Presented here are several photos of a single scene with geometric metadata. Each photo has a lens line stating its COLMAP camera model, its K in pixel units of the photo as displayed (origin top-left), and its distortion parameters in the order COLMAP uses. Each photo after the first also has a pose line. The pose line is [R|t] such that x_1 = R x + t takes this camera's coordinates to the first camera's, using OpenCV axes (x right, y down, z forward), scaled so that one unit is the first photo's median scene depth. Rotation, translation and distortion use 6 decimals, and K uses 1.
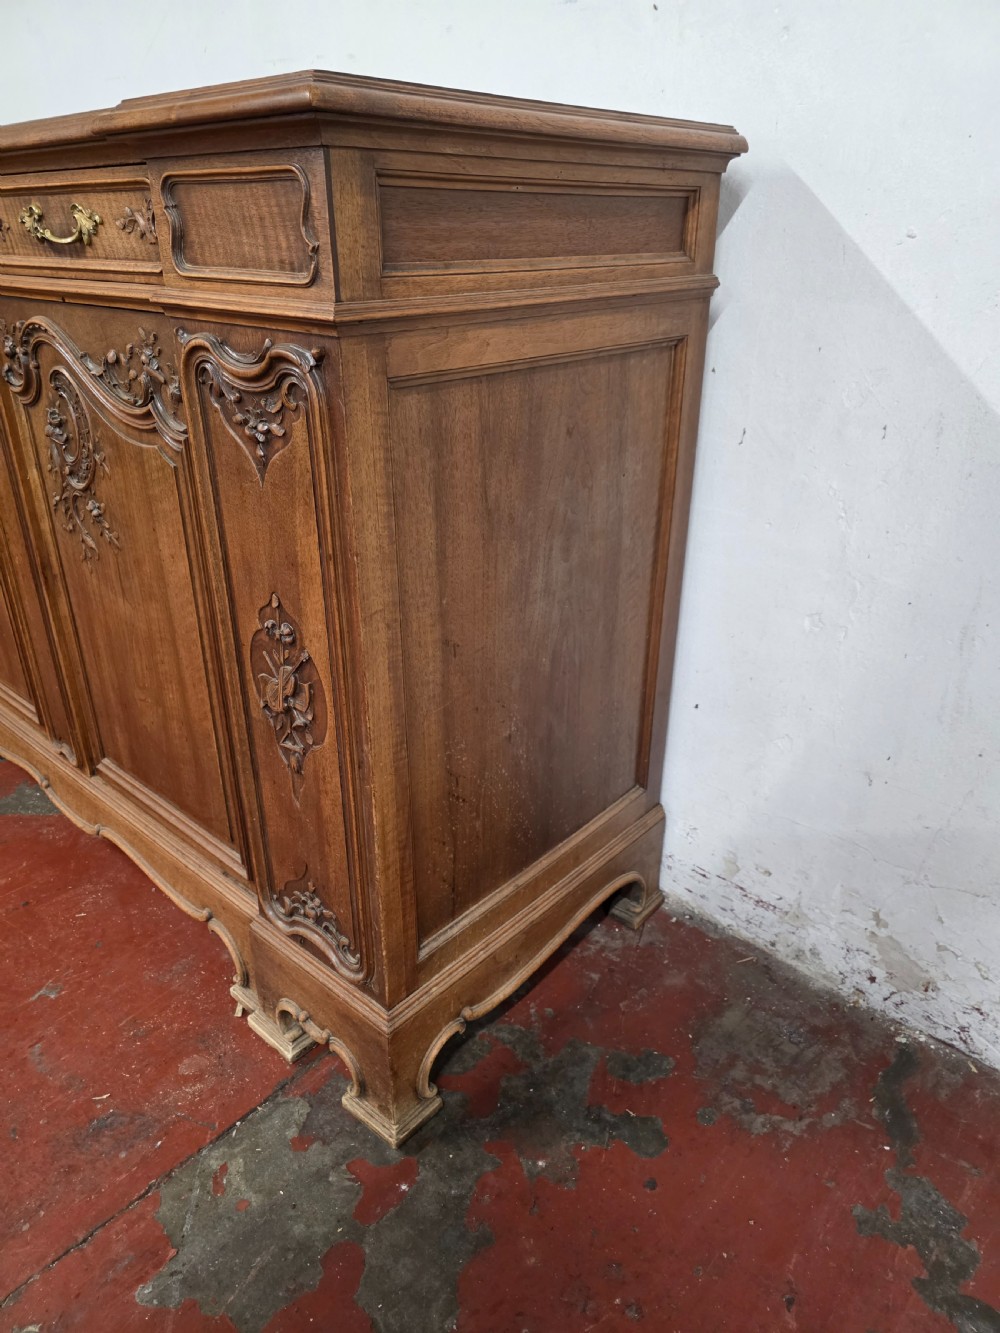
lens RADIAL K [[895.9, 0, 505.9], [0, 895.9, 671.9], [0, 0, 1]] dist [0.069839, -0.075407]
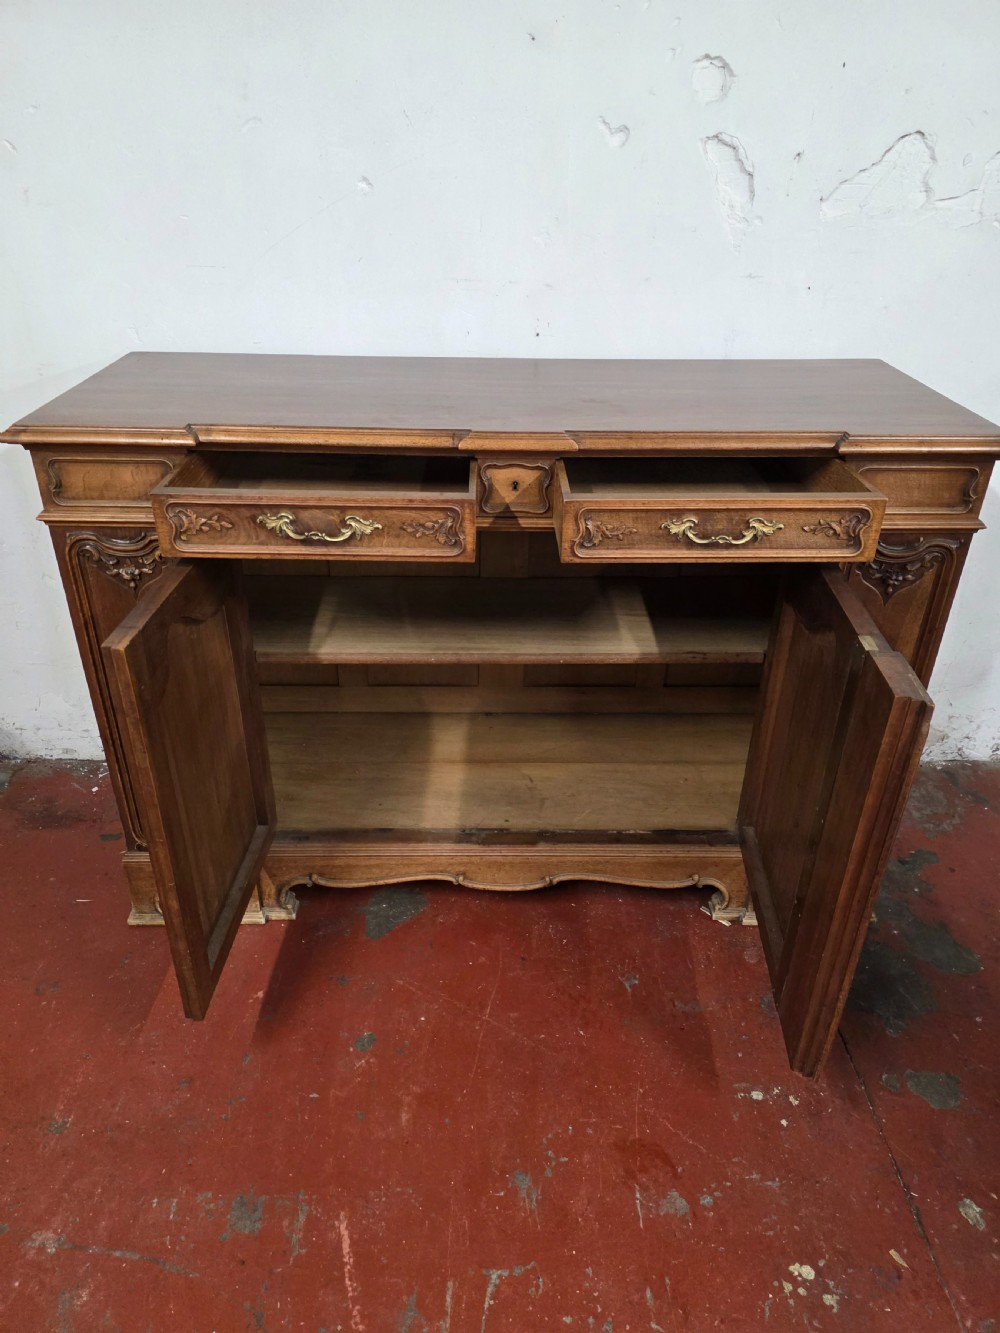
lens RADIAL K [[895.9, 0, 493.4], [0, 895.9, 657.5], [0, 0, 1]] dist [0.069839, -0.075407]
pose [[0.738677, -0.329782, 0.587878, -1.676728], [0.287685, 0.942965, 0.167495, -0.541042], [-0.609585, 0.045399, 0.791419, -0.015477]]
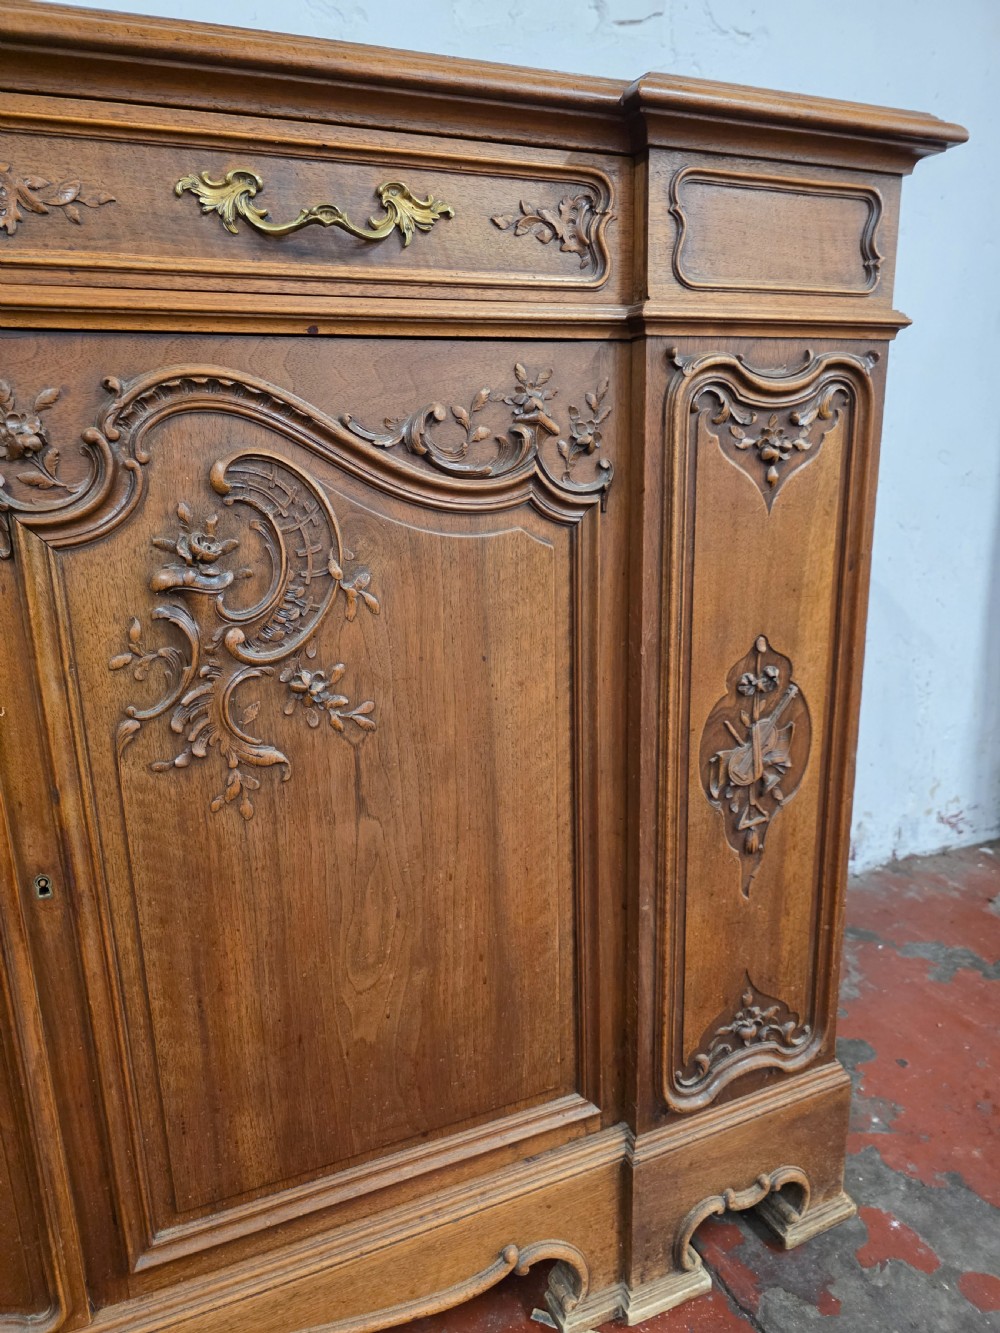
lens RADIAL K [[900.6, 0, 495.6], [0, 900.6, 674.5], [0, 0, 1]] dist [0.060130, -0.065989]
pose [[0.422088, -0.240121, 0.874176, -0.997011], [0.423452, 0.904845, 0.044086, -0.174874], [-0.801580, 0.351563, 0.483604, 0.679651]]
